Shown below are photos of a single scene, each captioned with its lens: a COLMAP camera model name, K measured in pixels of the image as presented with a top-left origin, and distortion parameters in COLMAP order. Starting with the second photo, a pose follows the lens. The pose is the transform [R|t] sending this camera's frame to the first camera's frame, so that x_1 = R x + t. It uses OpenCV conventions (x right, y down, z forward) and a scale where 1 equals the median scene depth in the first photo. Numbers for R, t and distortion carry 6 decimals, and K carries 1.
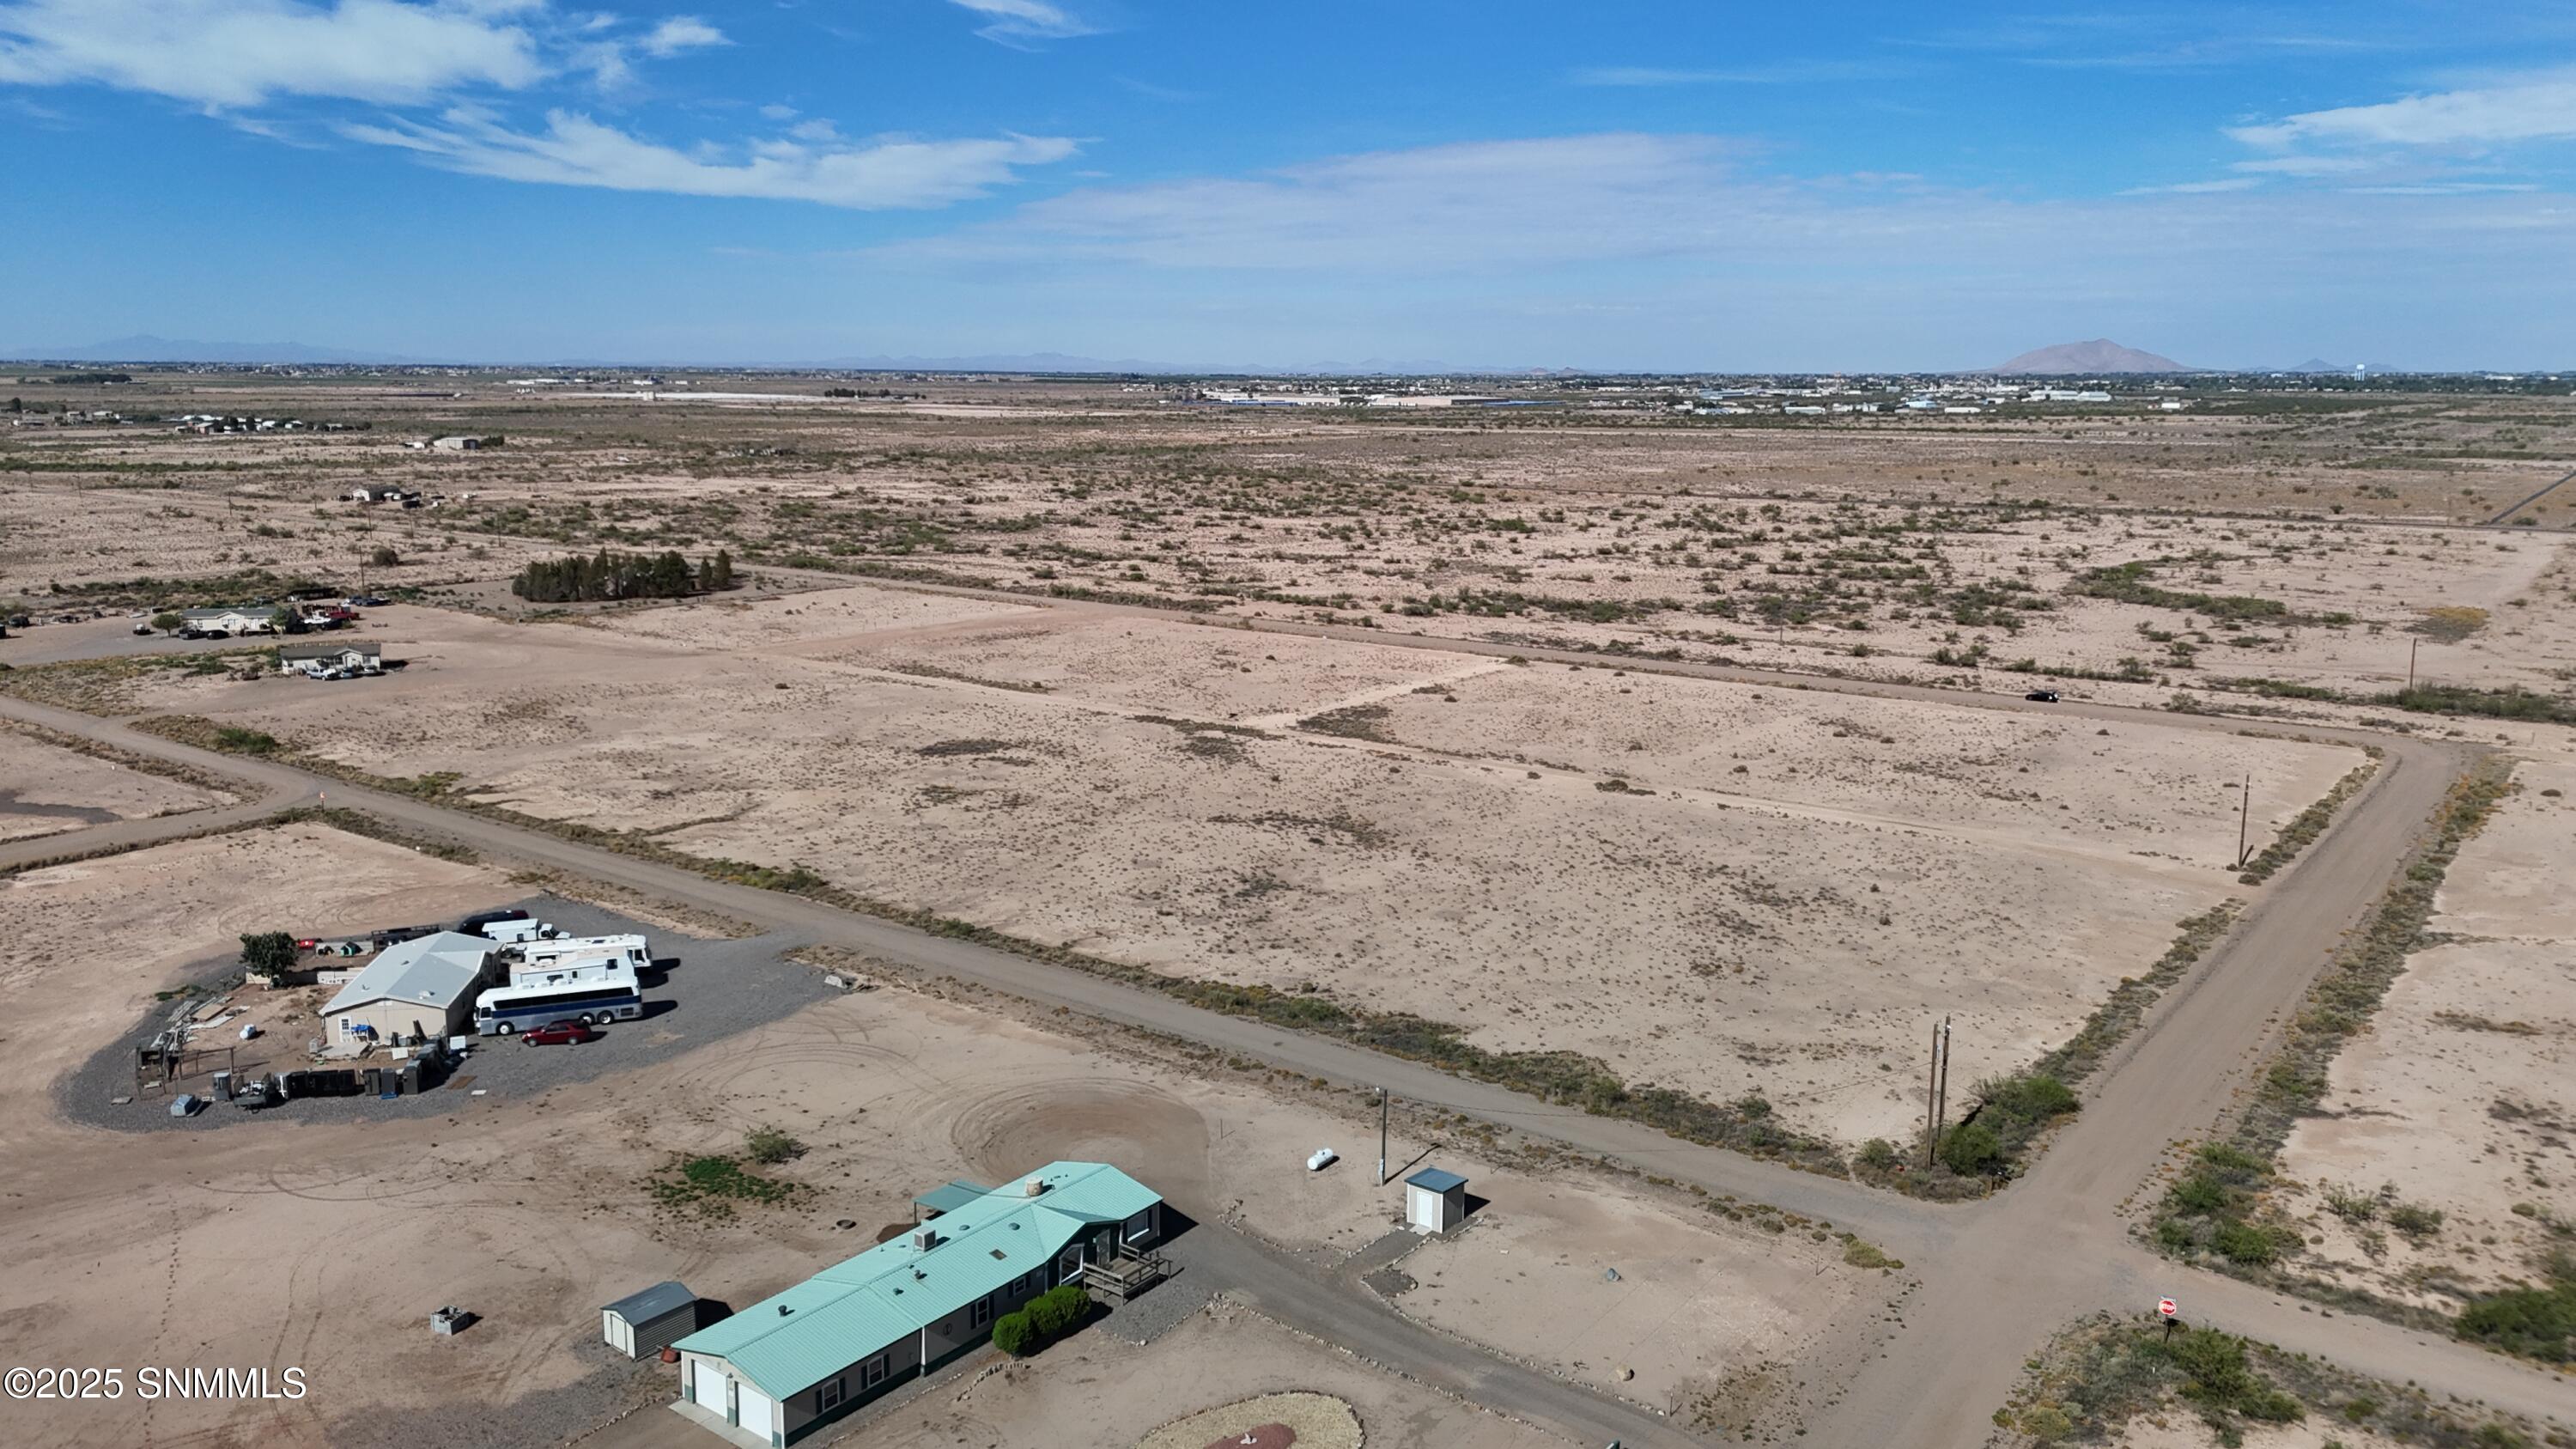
lens RADIAL K [[1869.3, 0, 1288.6], [0, 1869.3, 739.8], [0, 0, 1]] dist [0.084944, -0.081769]
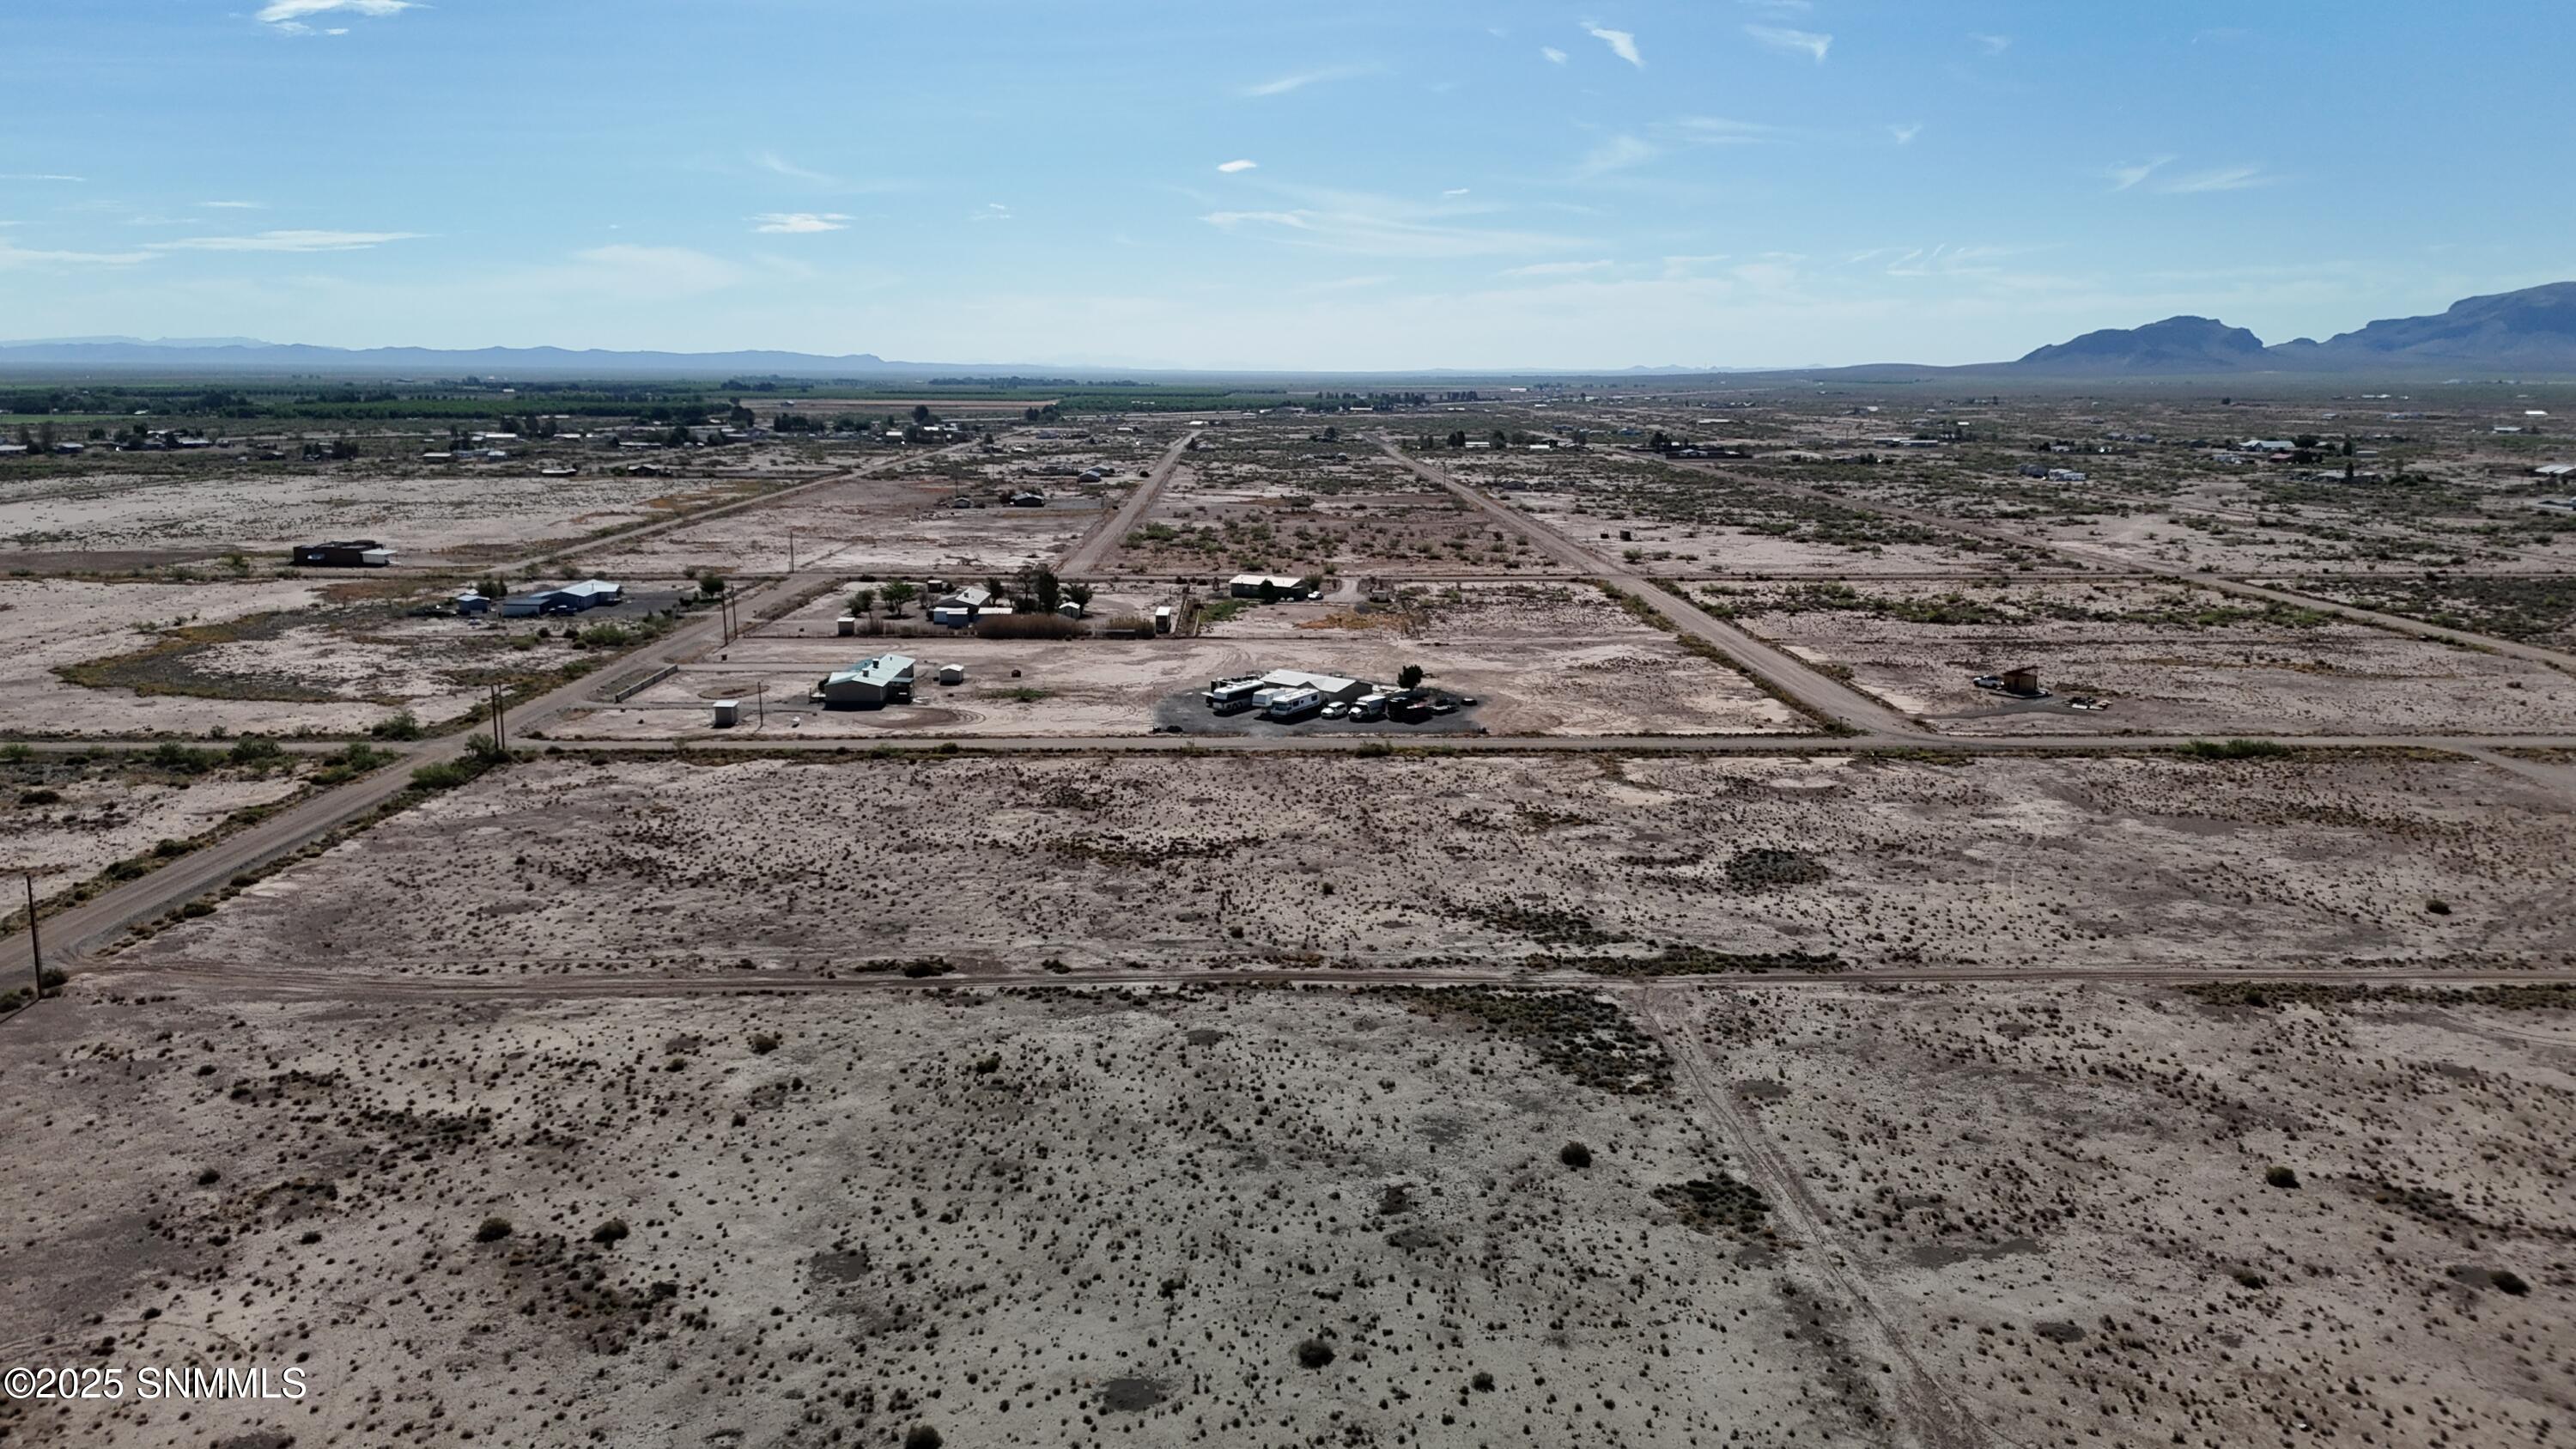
lens RADIAL K [[1869.3, 0, 1297.9], [0, 1869.3, 751.3], [0, 0, 1]] dist [0.084944, -0.081769]
pose [[-0.783234, 0.116913, -0.610636, 0.602921], [-0.127044, 0.931341, 0.341268, -0.379525], [0.608608, 0.344871, -0.714605, 1.961577]]
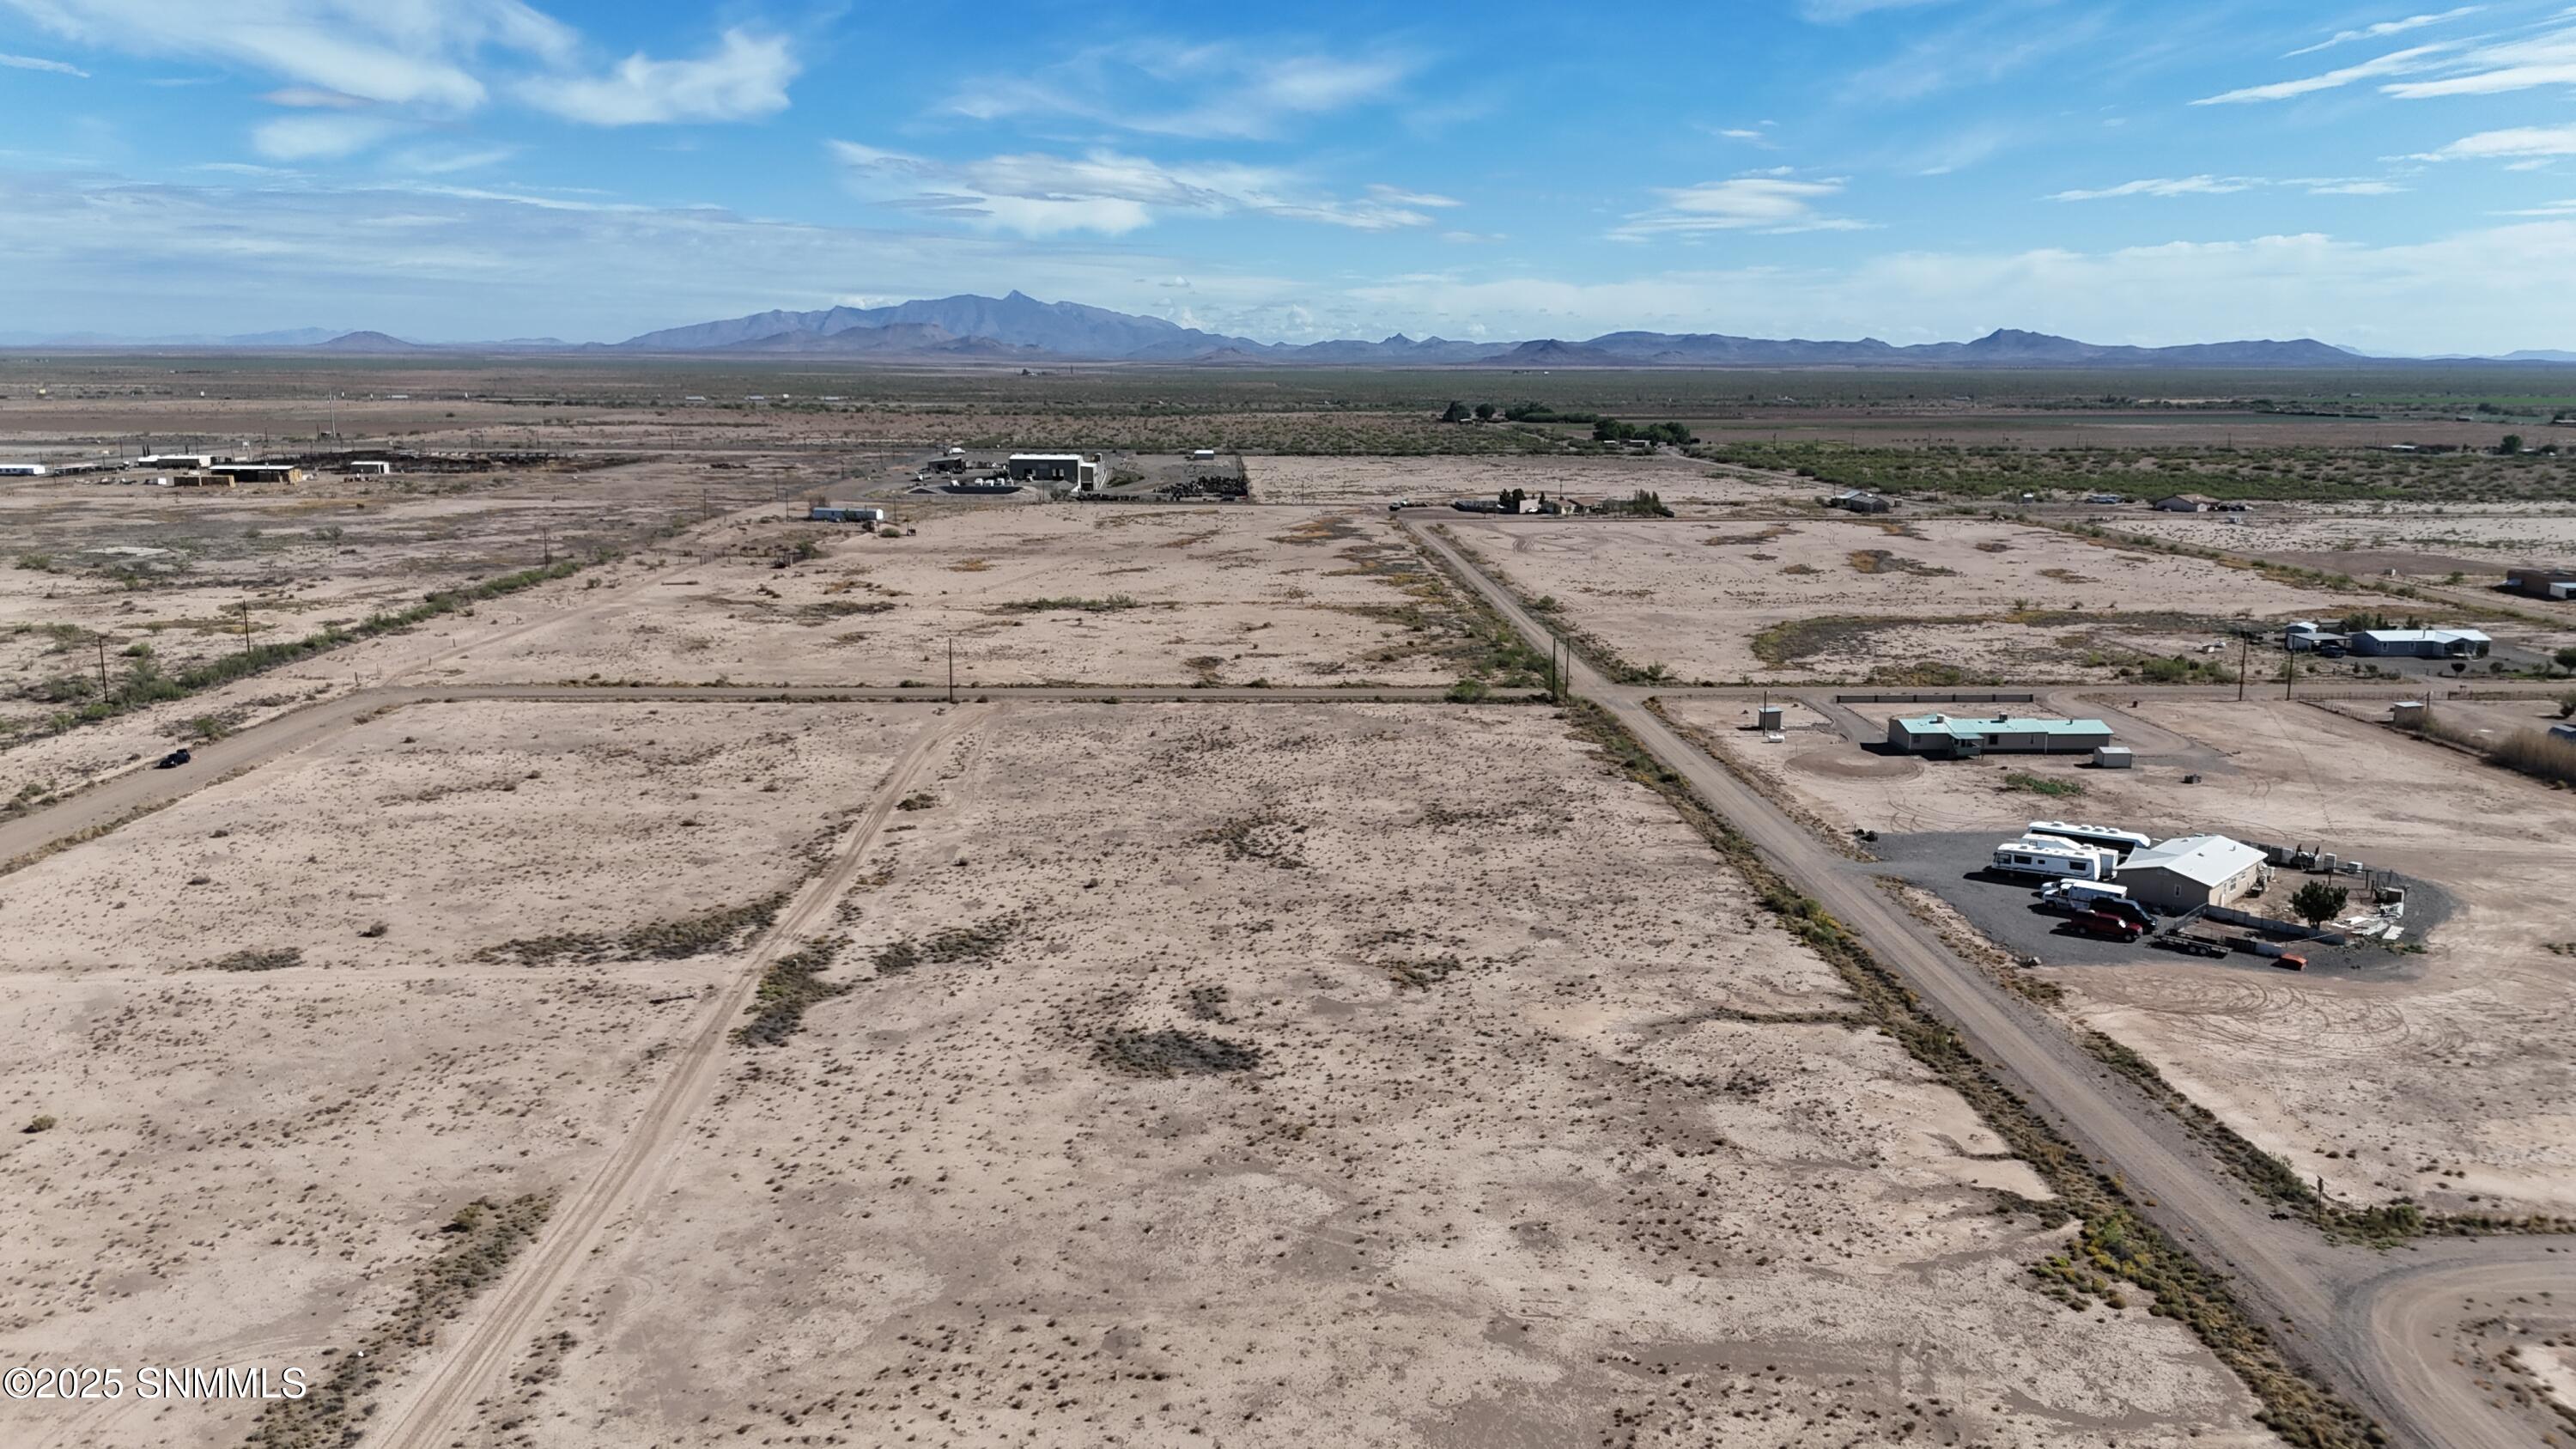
lens RADIAL K [[1869.3, 0, 1302.5], [0, 1869.3, 782.1], [0, 0, 1]] dist [0.084944, -0.081769]
pose [[-0.633496, -0.176289, 0.753396, -0.839140], [0.143421, 0.930072, 0.338226, -0.352390], [-0.760338, 0.322317, -0.563913, 1.753582]]
